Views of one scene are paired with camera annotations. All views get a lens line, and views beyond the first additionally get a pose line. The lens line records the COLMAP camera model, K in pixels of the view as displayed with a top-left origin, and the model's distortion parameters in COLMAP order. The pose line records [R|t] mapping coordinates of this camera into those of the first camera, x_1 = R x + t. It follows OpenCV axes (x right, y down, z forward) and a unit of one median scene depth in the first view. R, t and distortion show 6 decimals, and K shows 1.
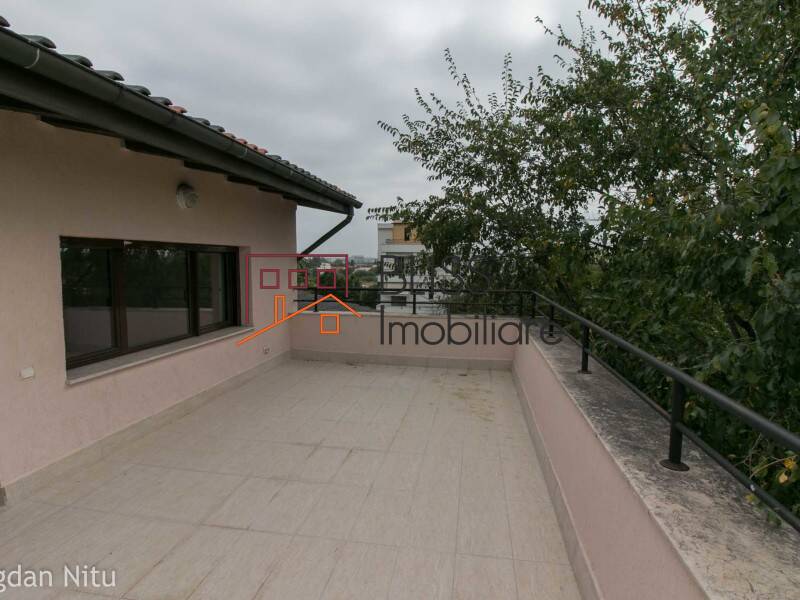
lens RADIAL K [[398.5, 0, 401.6], [0, 398.5, 297.1], [0, 0, 1]] dist [0.000987, 0.000072]
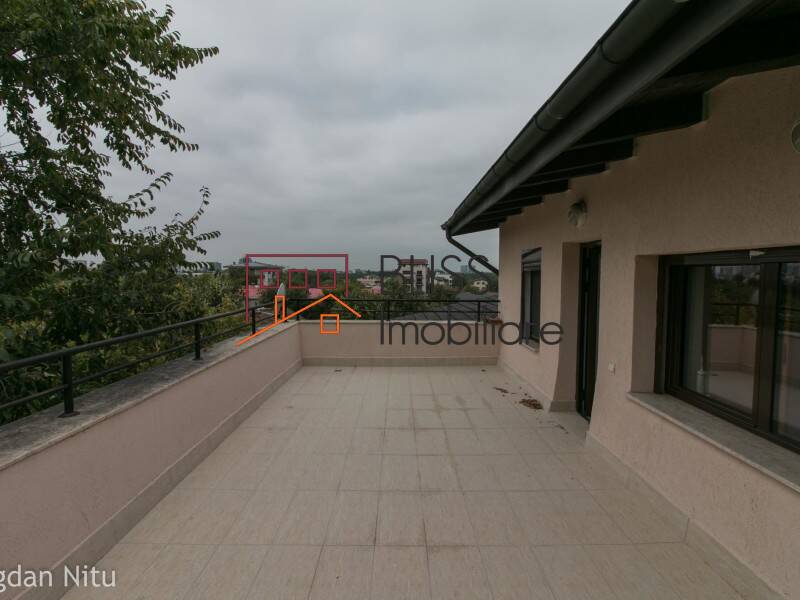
lens RADIAL K [[417.4, 0, 398.4], [0, 417.4, 301.1], [0, 0, 1]] dist [0.002322, -0.000089]
pose [[-0.987573, 0.003060, -0.157133, -0.051166], [-0.022412, 0.986851, 0.160074, -0.170813], [0.155557, 0.161607, -0.974518, 1.713533]]
